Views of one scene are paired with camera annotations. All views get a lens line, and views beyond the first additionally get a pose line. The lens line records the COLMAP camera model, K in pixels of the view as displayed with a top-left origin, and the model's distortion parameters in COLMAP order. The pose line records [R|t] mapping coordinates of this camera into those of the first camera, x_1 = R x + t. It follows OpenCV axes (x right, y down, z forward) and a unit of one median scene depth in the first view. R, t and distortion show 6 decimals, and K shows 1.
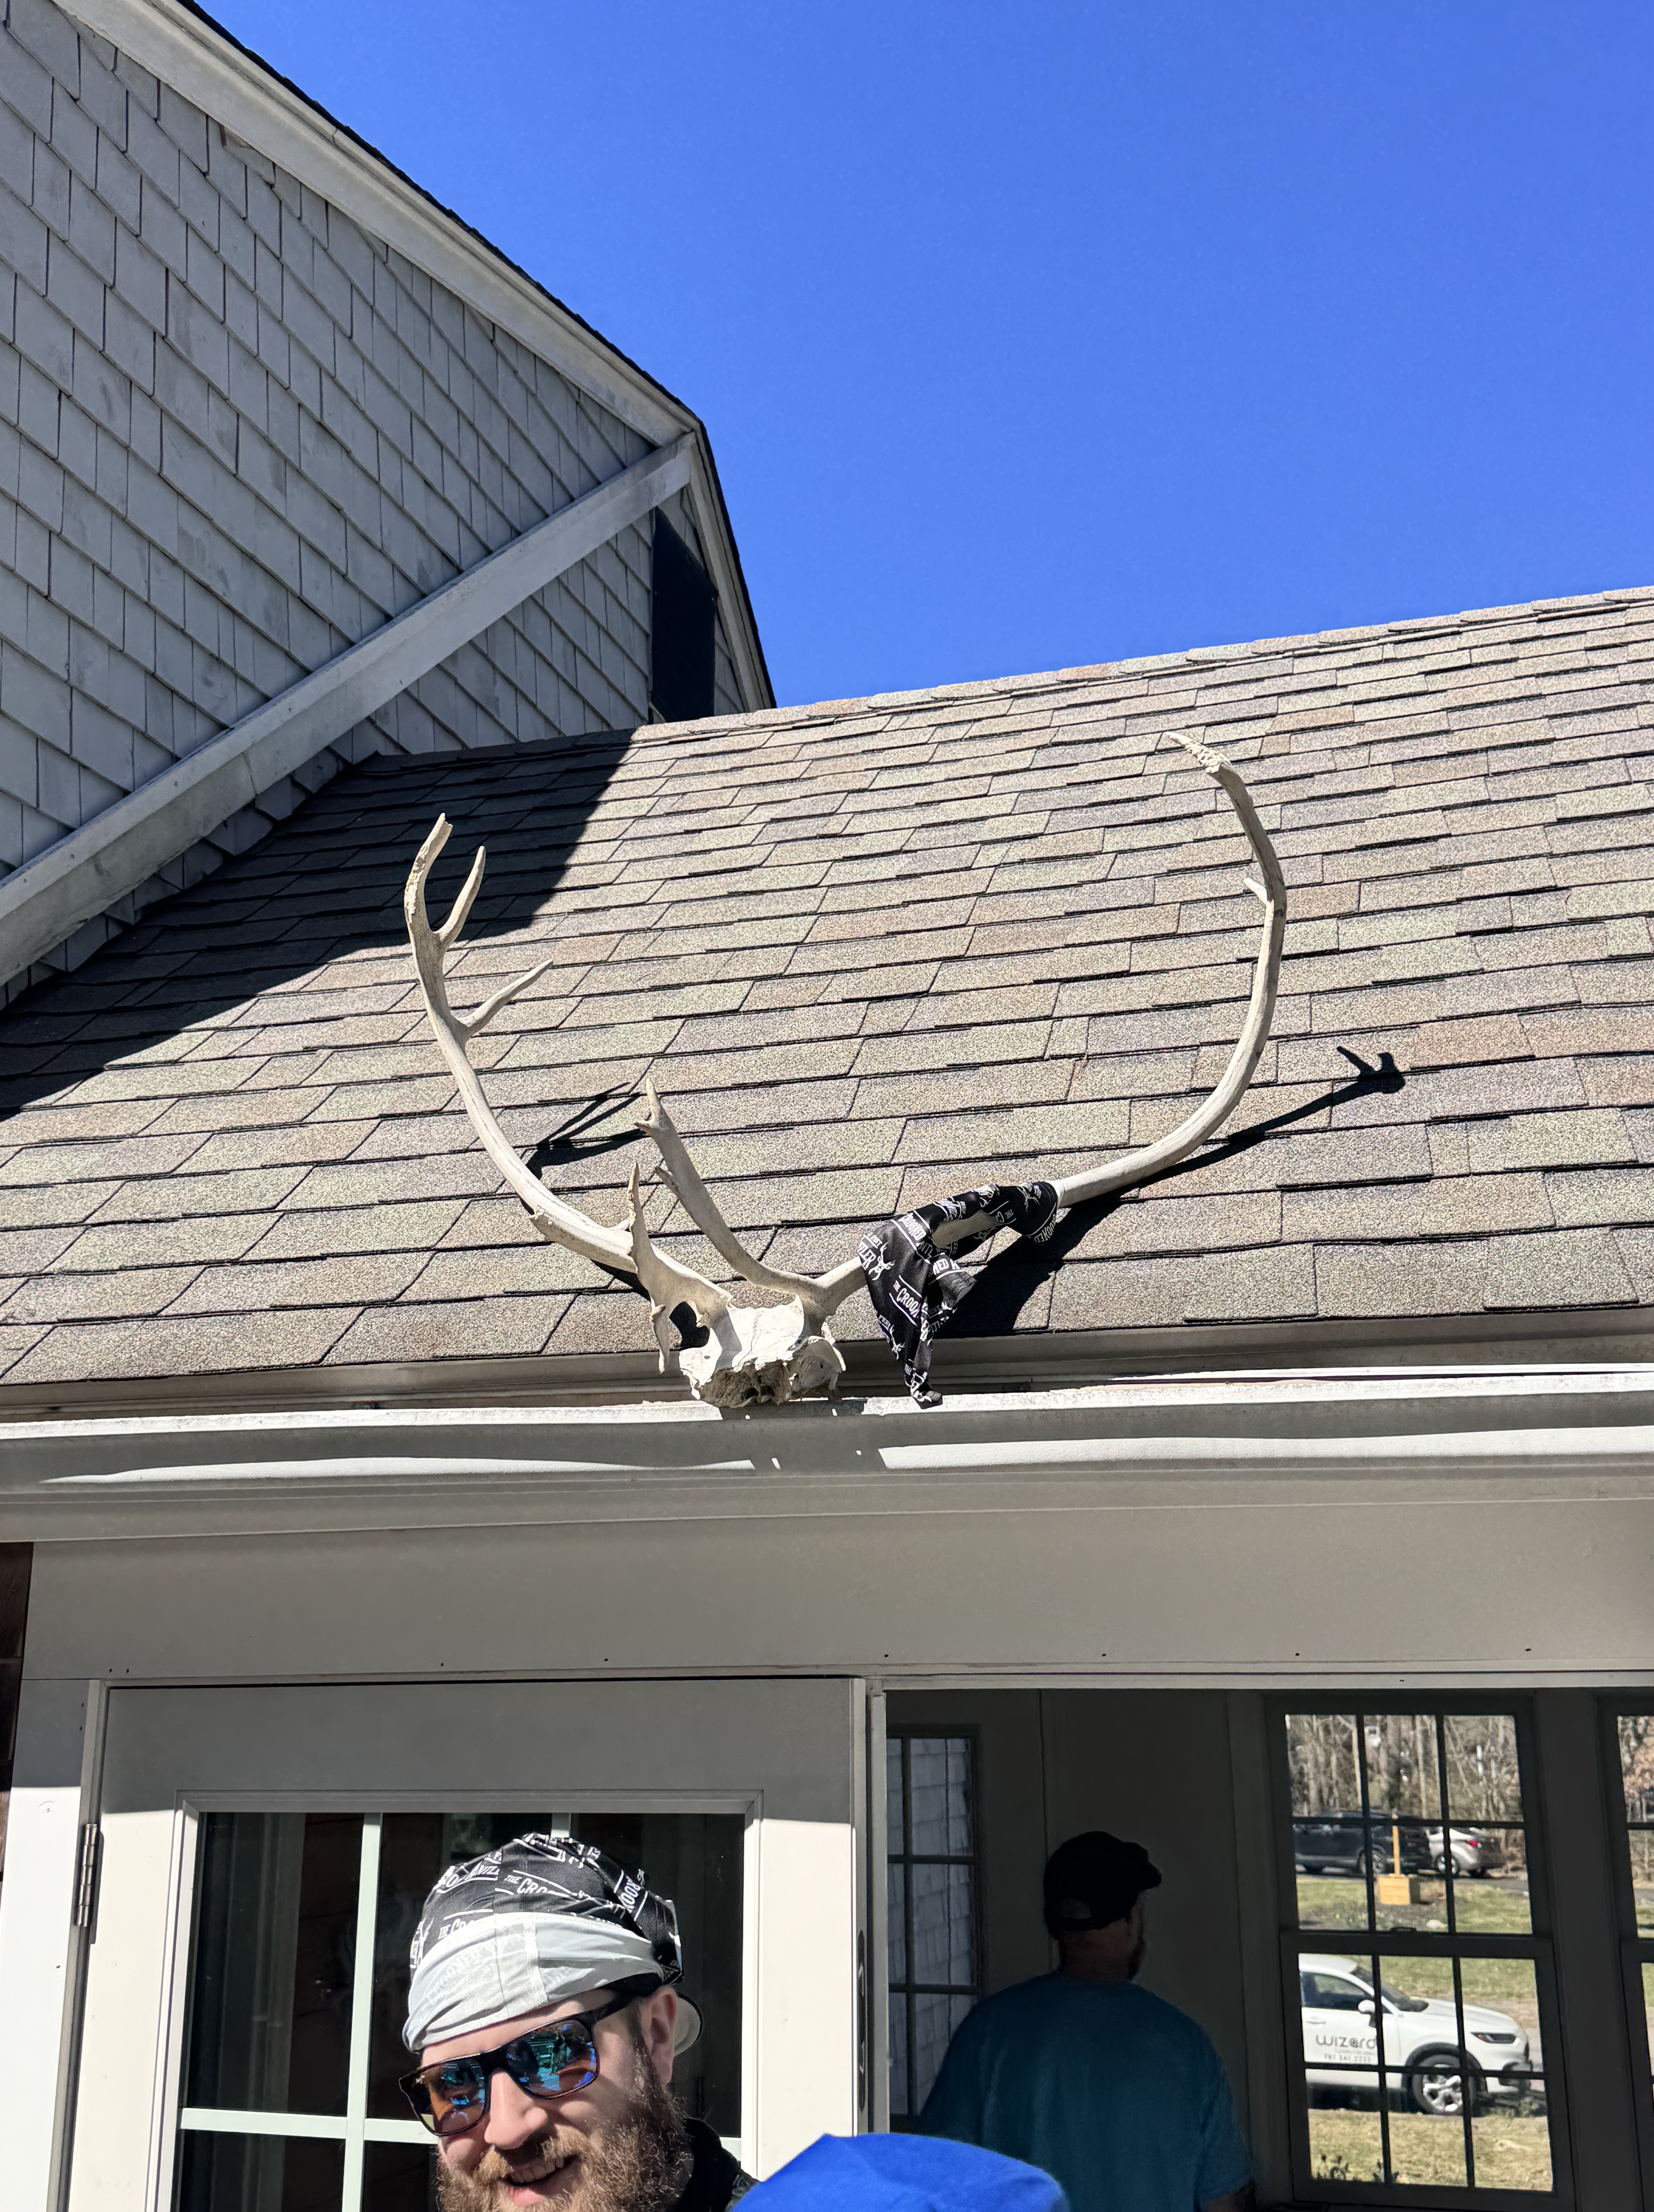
lens RADIAL K [[2198.1, 0, 827.0], [0, 2198.1, 1106.0], [0, 0, 1]] dist [0.147399, -0.319445]
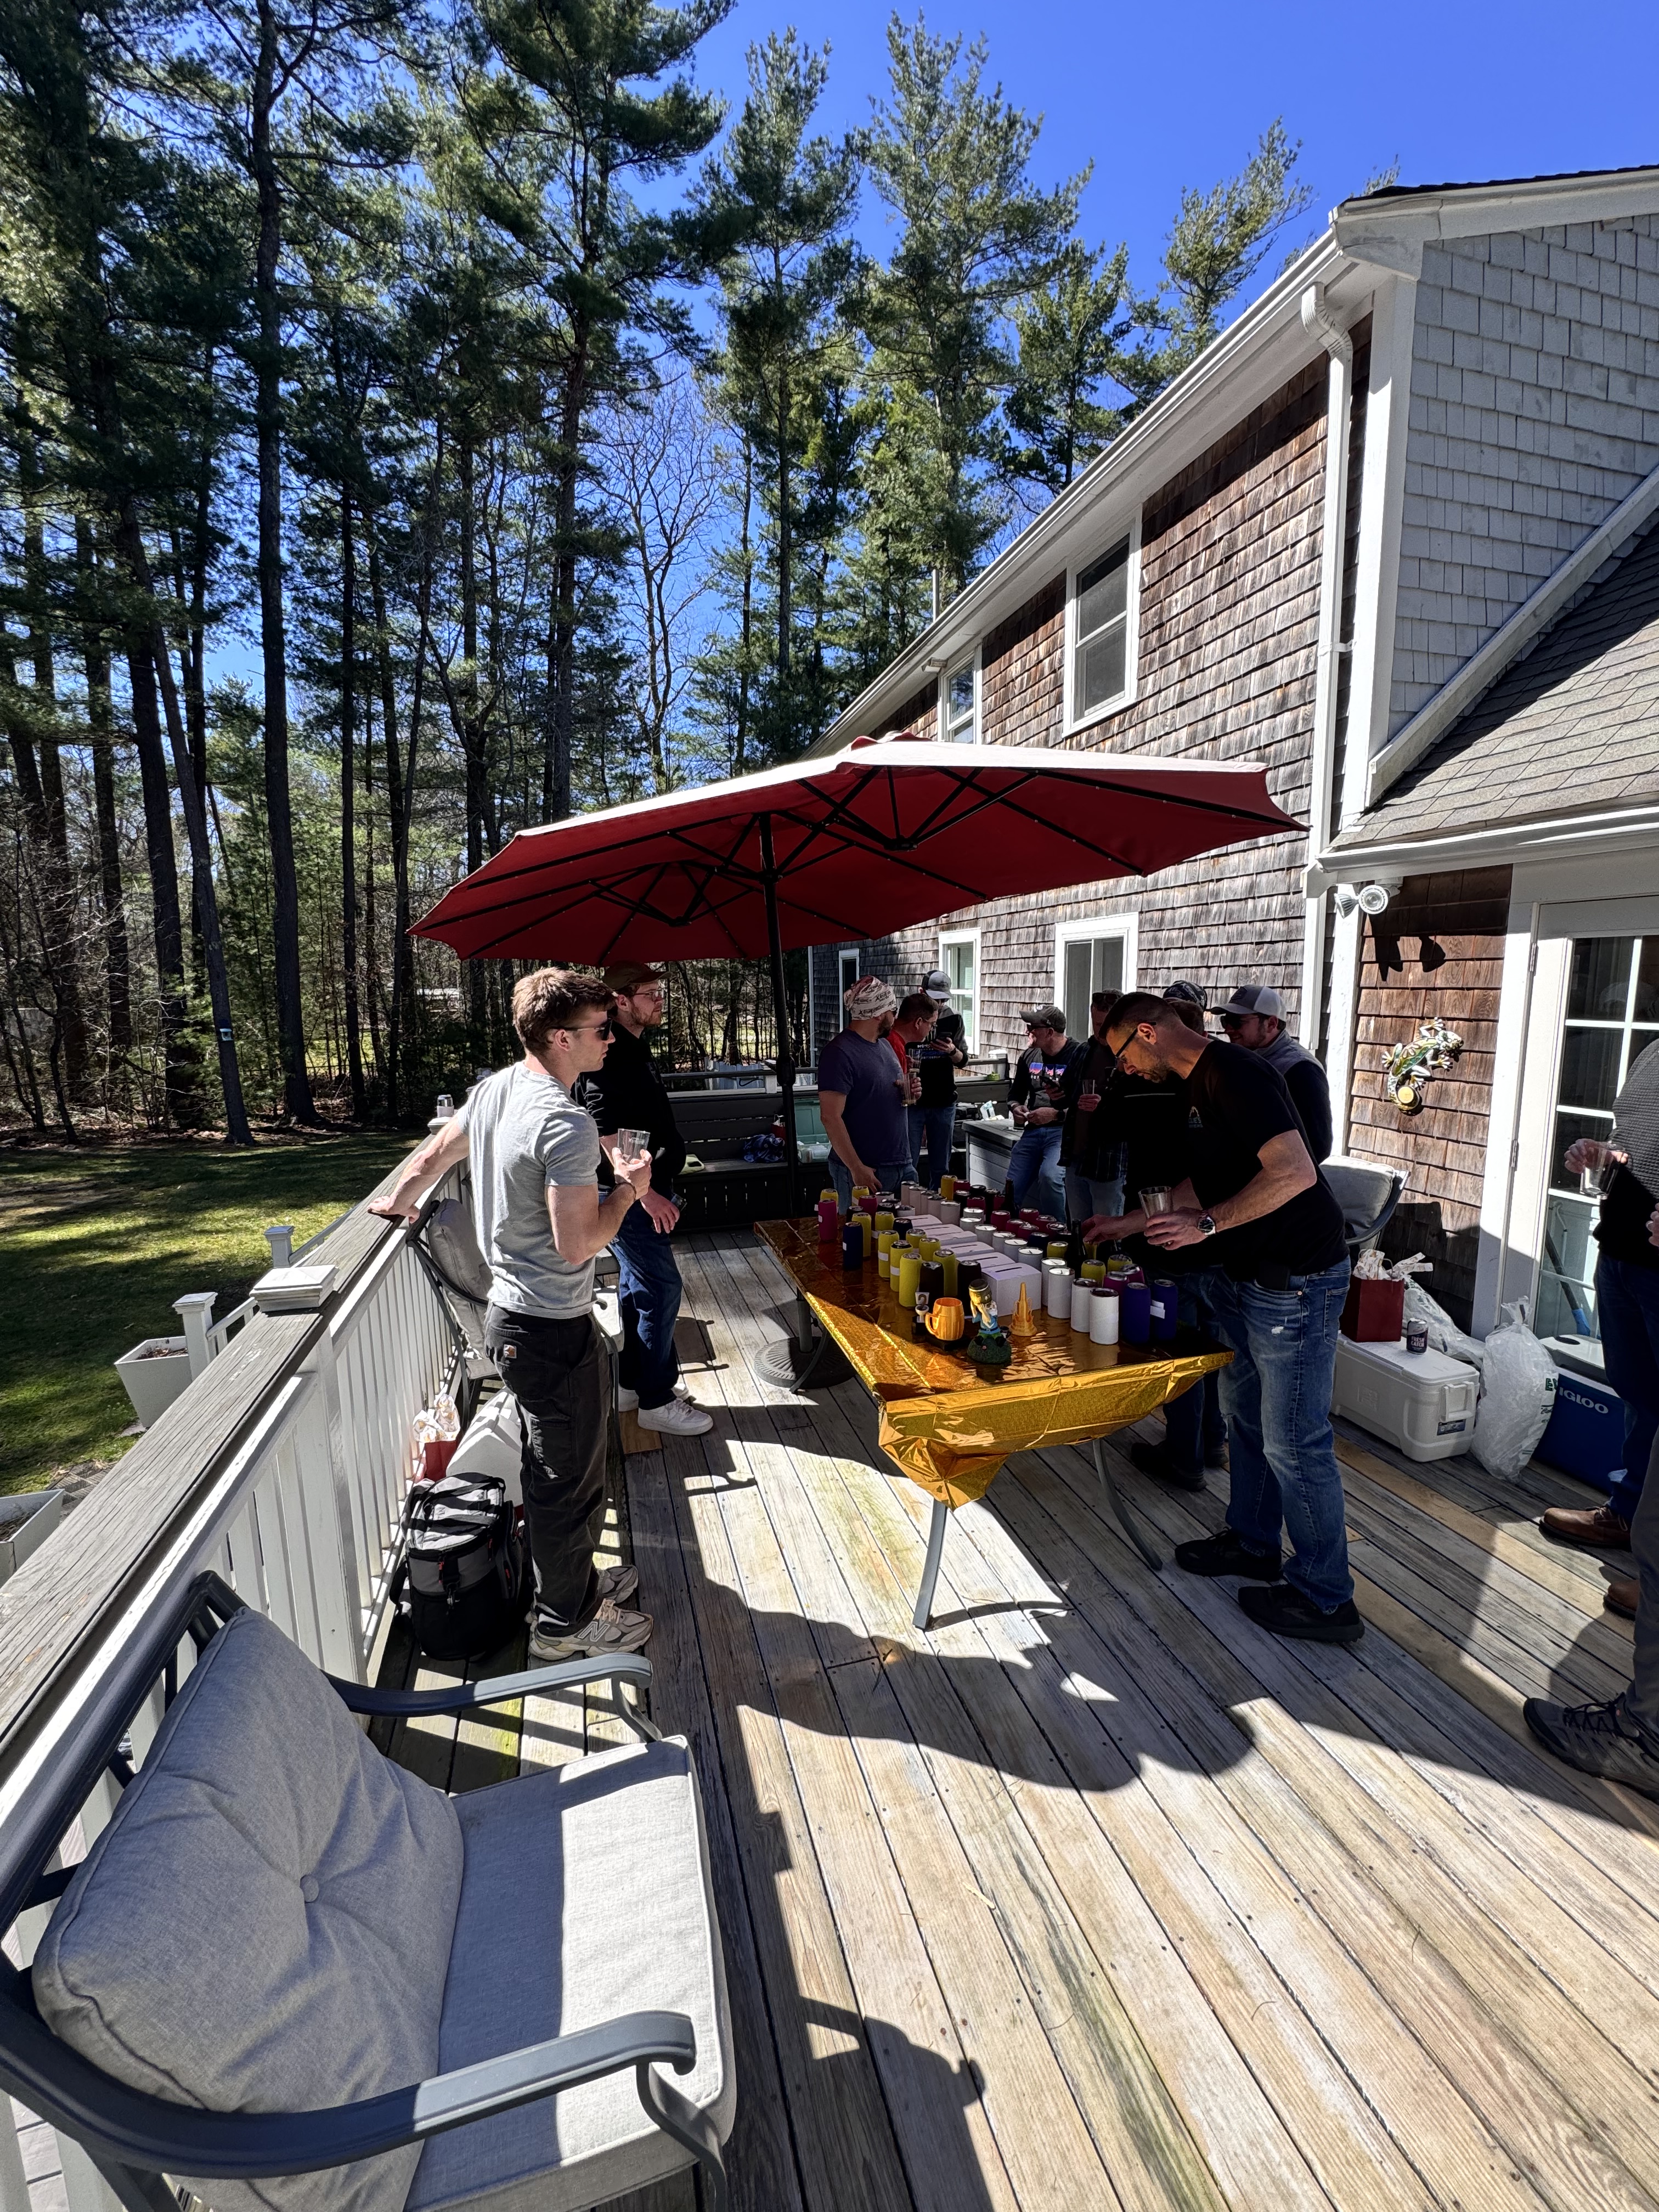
lens RADIAL K [[894.6, 0, 829.5], [0, 894.6, 1106.0], [0, 0, 1]] dist [-0.000364, 0.000226]
pose [[0.563308, 0.109693, -0.818933, 0.187220], [0.231263, 0.930600, 0.283726, -0.077308], [0.793222, -0.349214, 0.498847, -0.554319]]
